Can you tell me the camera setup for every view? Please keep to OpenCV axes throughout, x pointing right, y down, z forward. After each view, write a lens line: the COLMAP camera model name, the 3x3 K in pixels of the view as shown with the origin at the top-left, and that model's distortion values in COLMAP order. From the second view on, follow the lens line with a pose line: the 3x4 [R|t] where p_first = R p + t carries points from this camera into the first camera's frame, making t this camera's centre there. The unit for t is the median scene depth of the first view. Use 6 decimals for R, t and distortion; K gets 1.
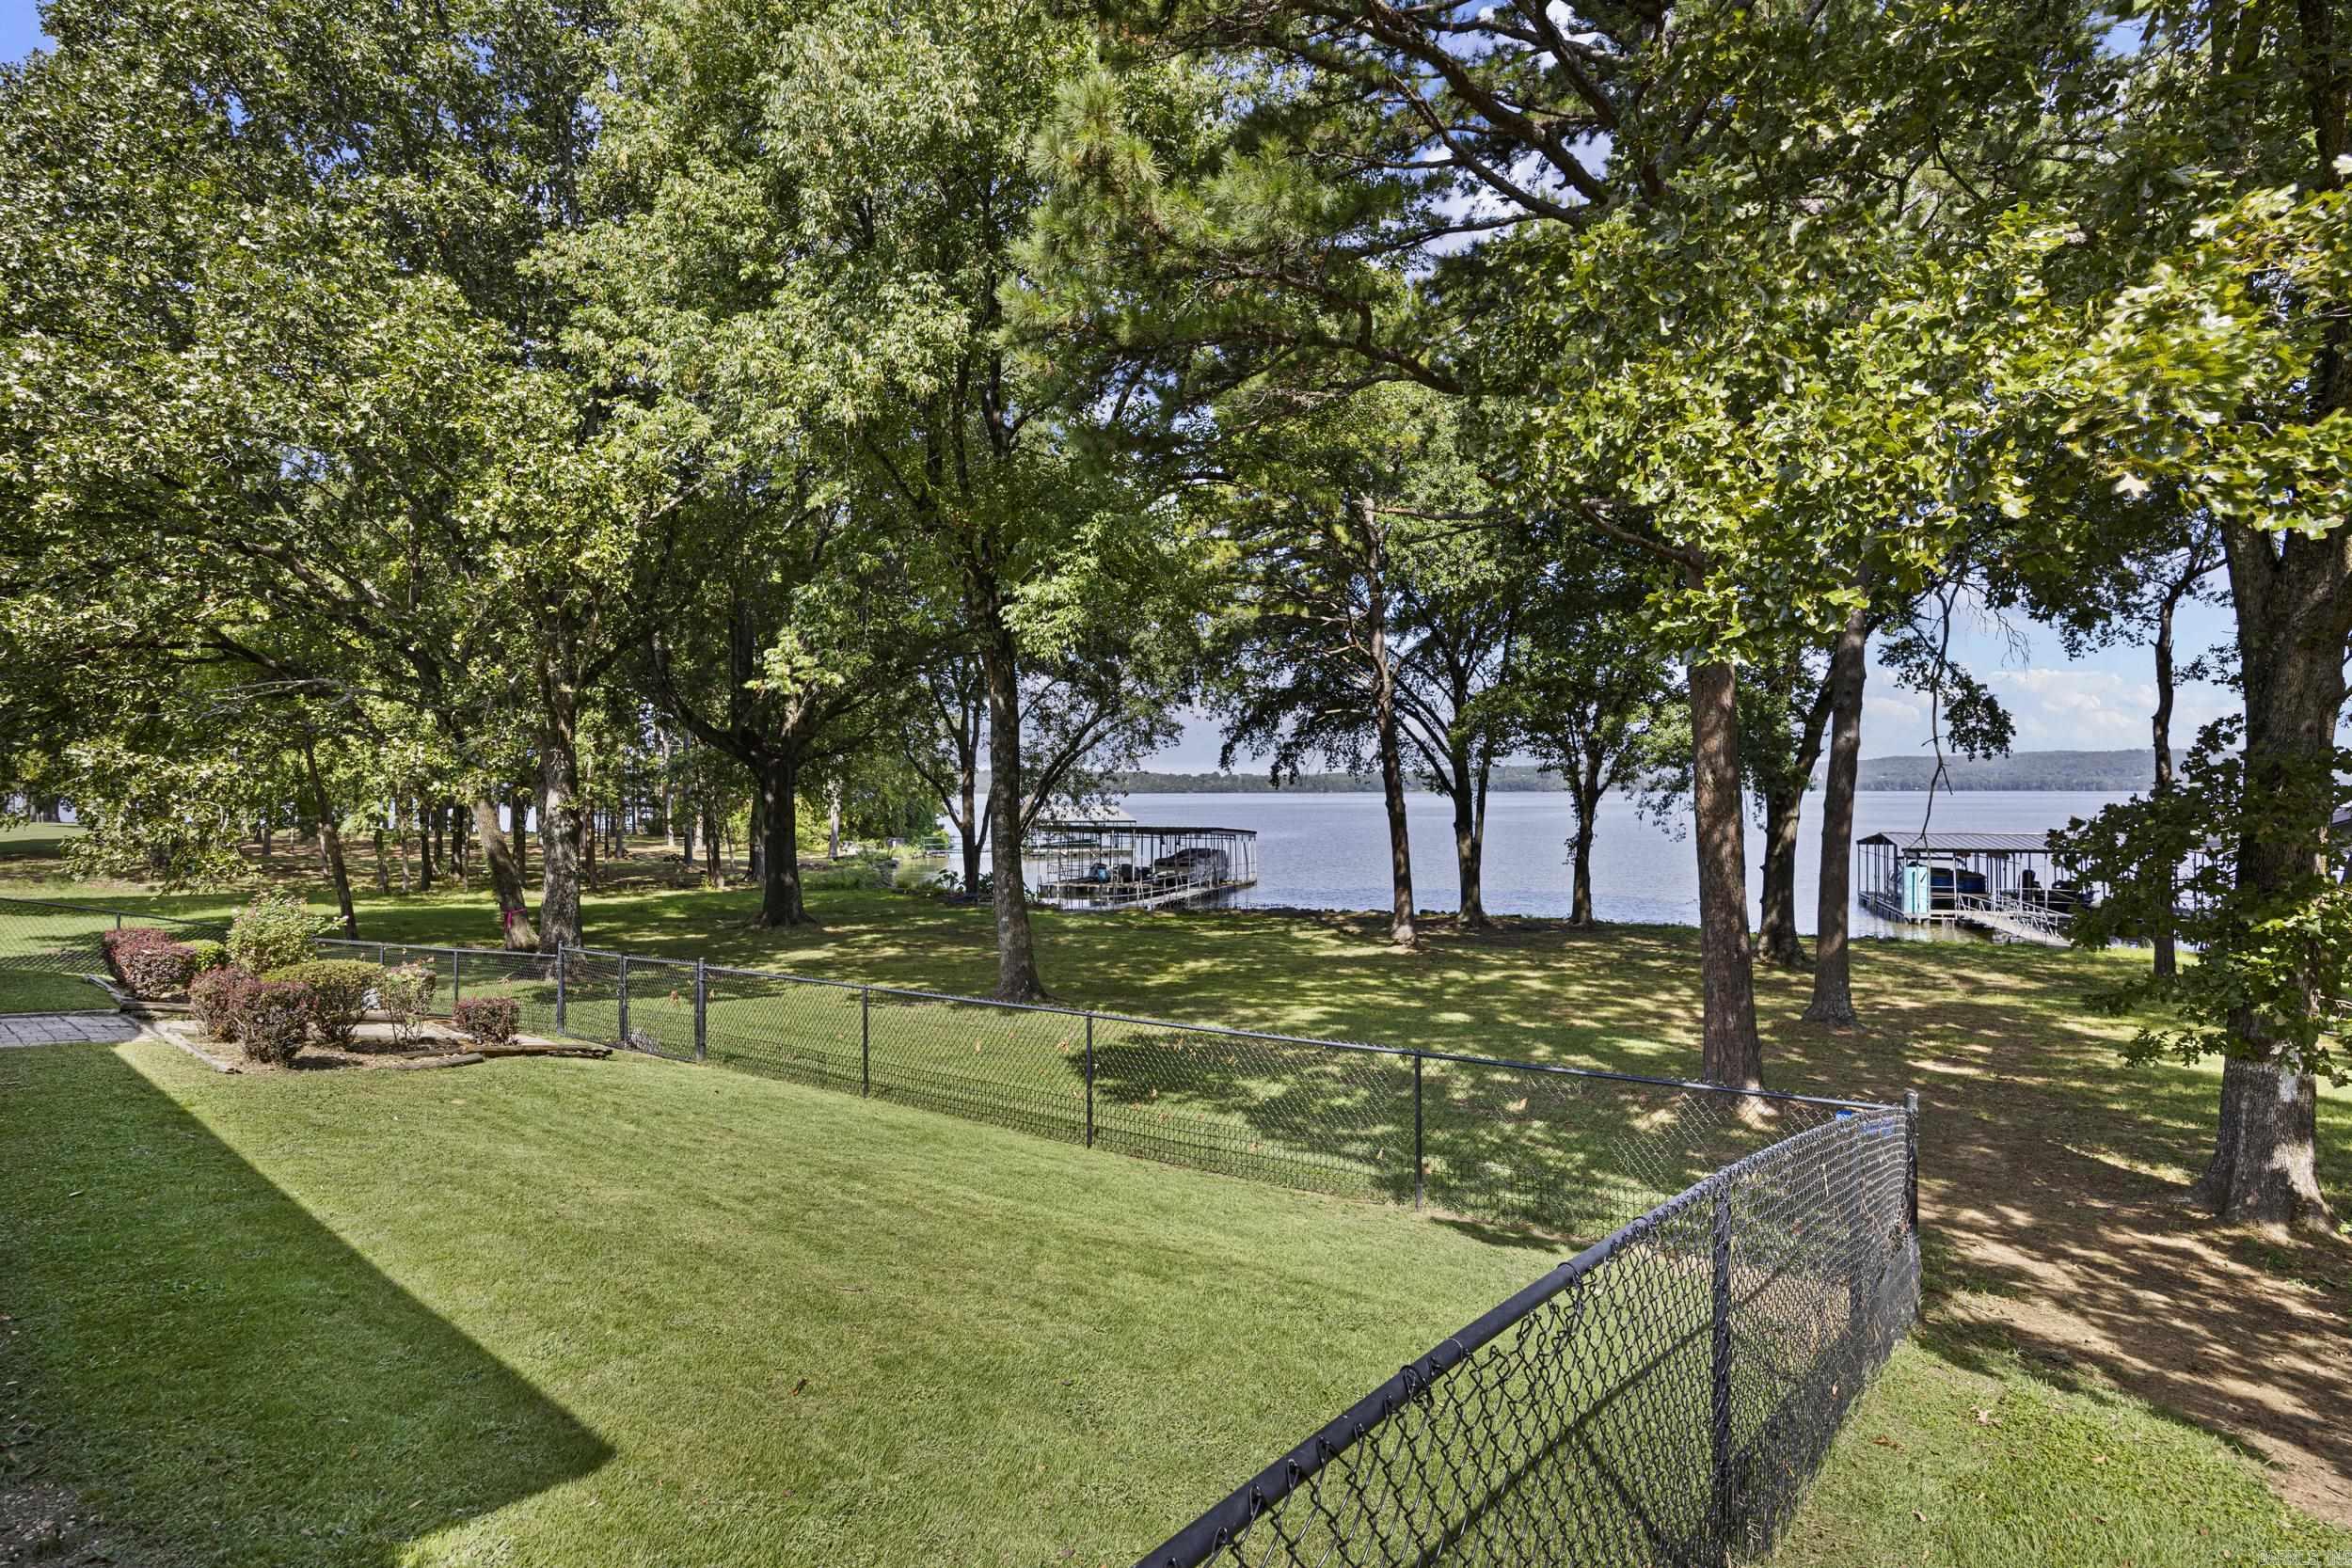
lens RADIAL K [[1122.3, 0, 1190.3], [0, 1122.3, 793.8], [0, 0, 1]] dist [-0.010046, 0.000578]
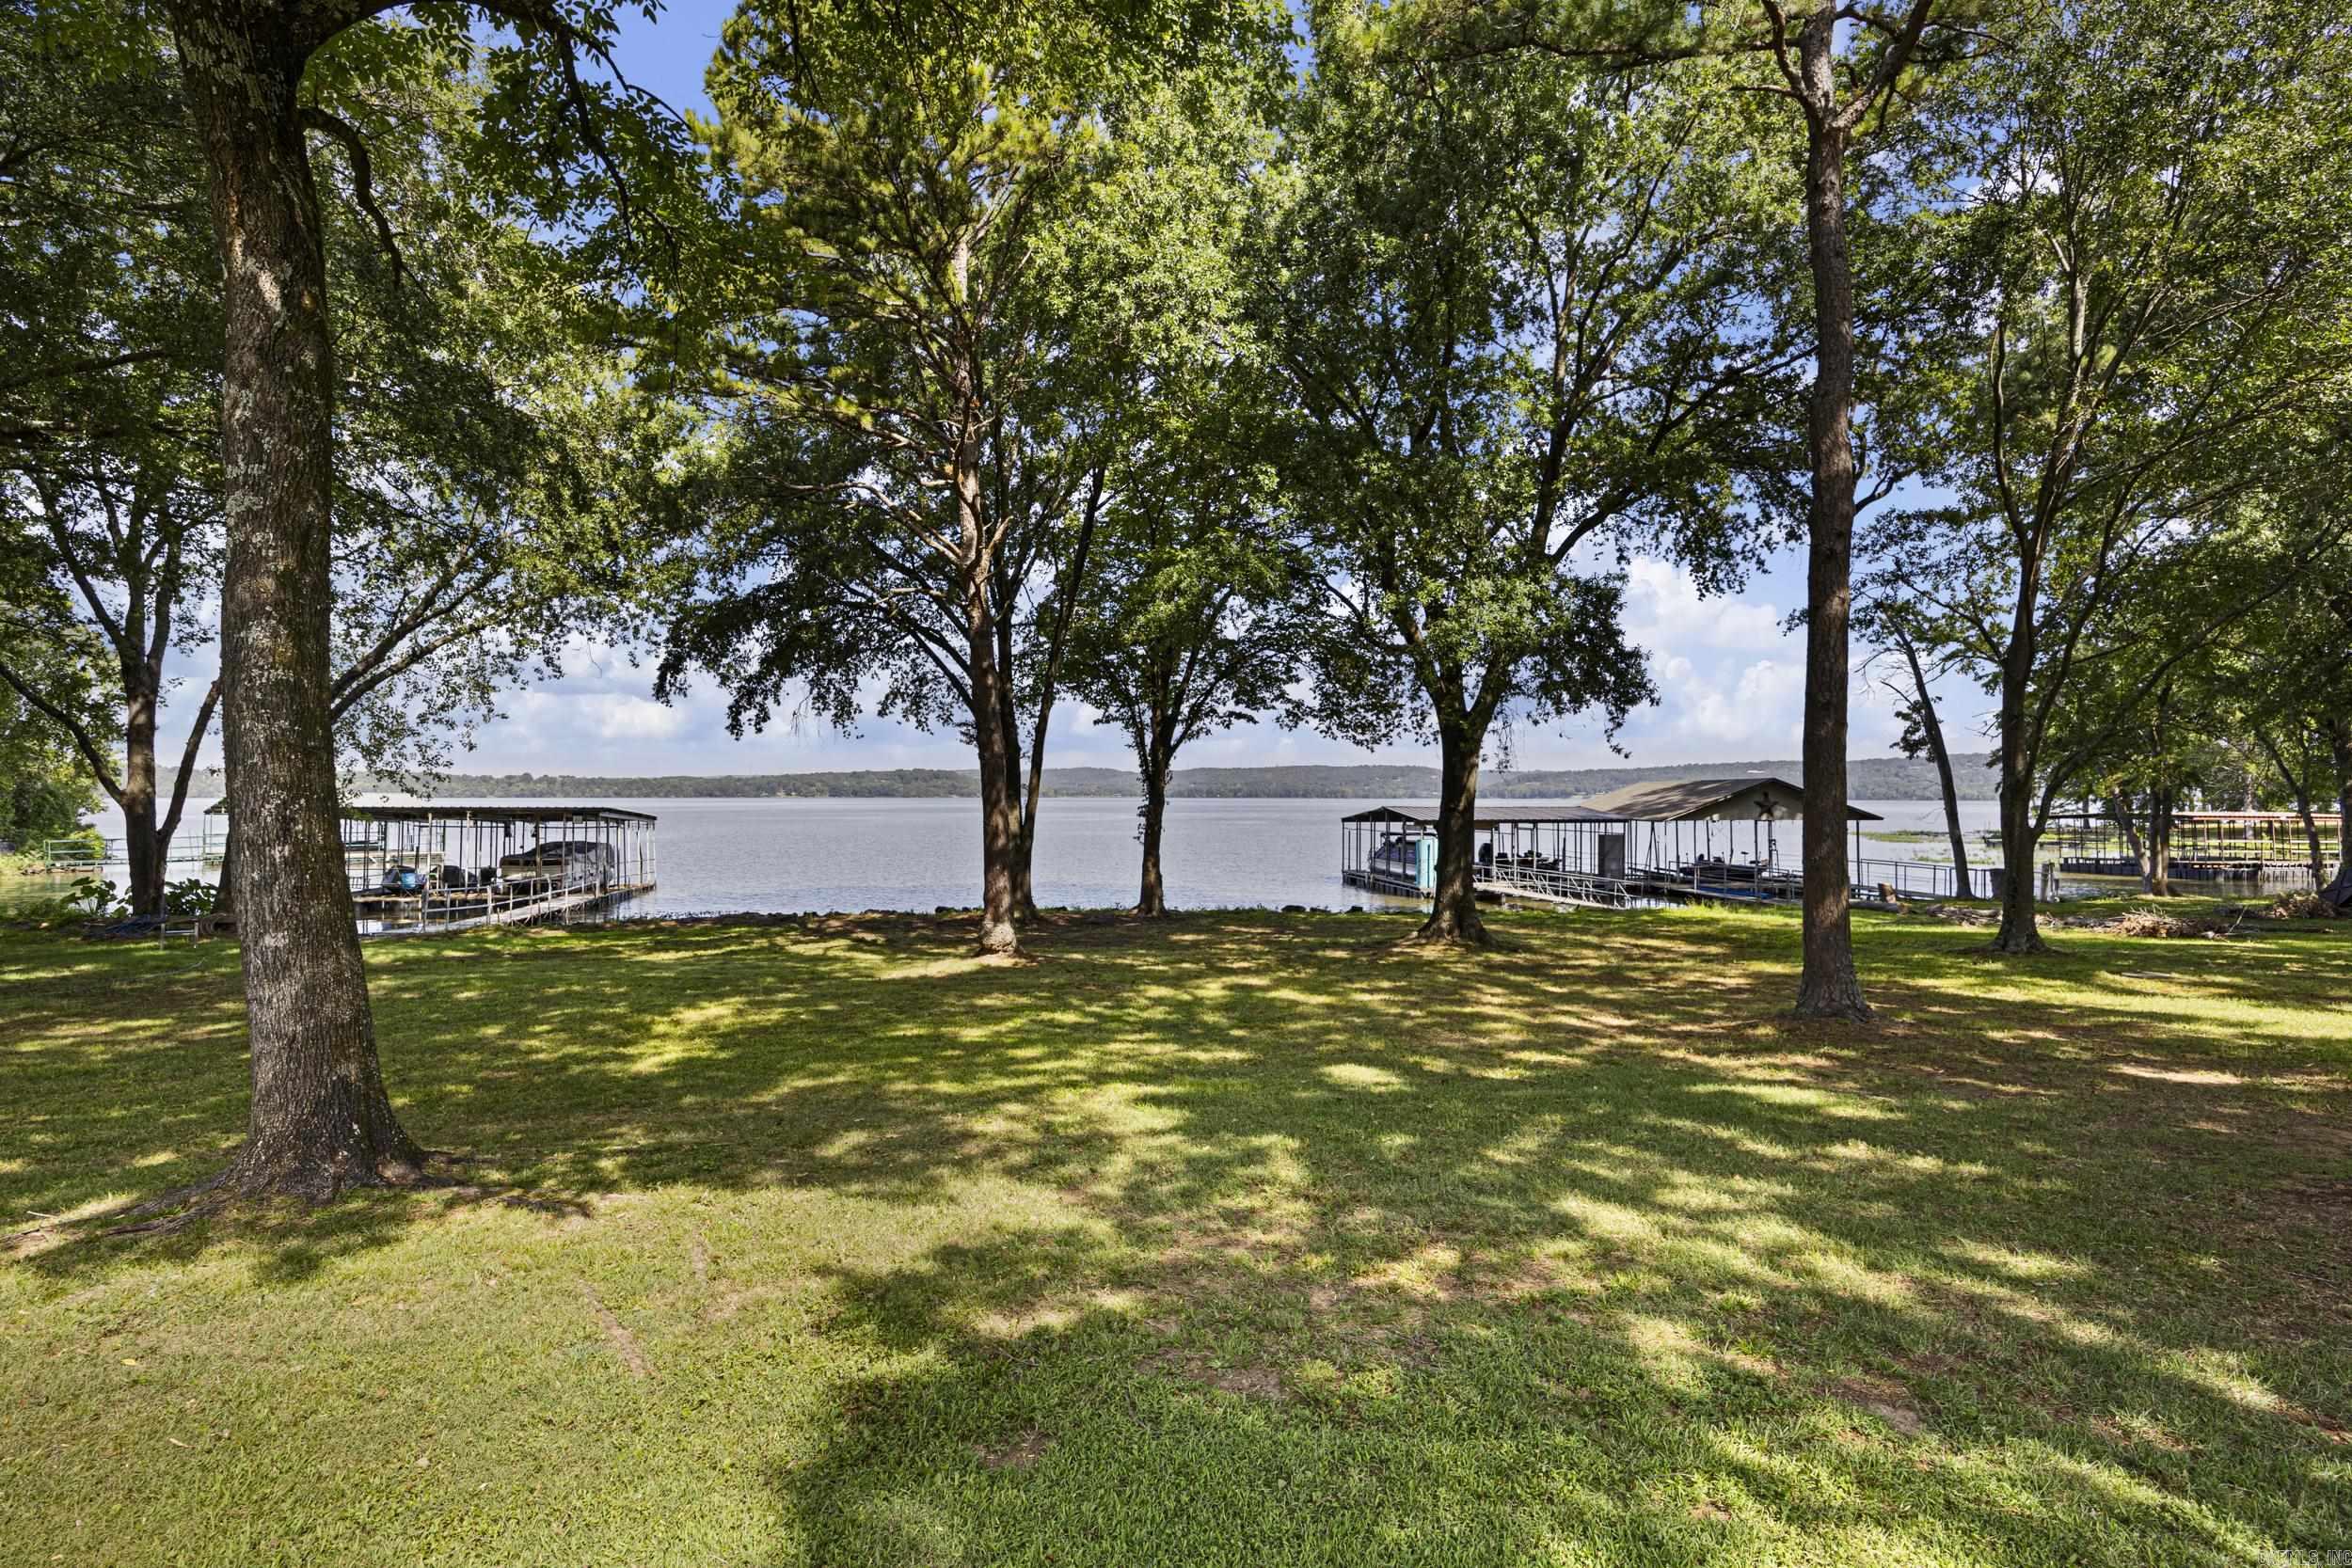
lens RADIAL K [[1122.3, 0, 1169.4], [0, 1122.3, 789.8], [0, 0, 1]] dist [-0.010046, 0.000578]
pose [[0.853609, 0.008342, 0.520848, -0.048172], [-0.002480, 0.999926, -0.011951, 0.030459], [-0.520909, 0.008910, 0.853566, 0.253969]]
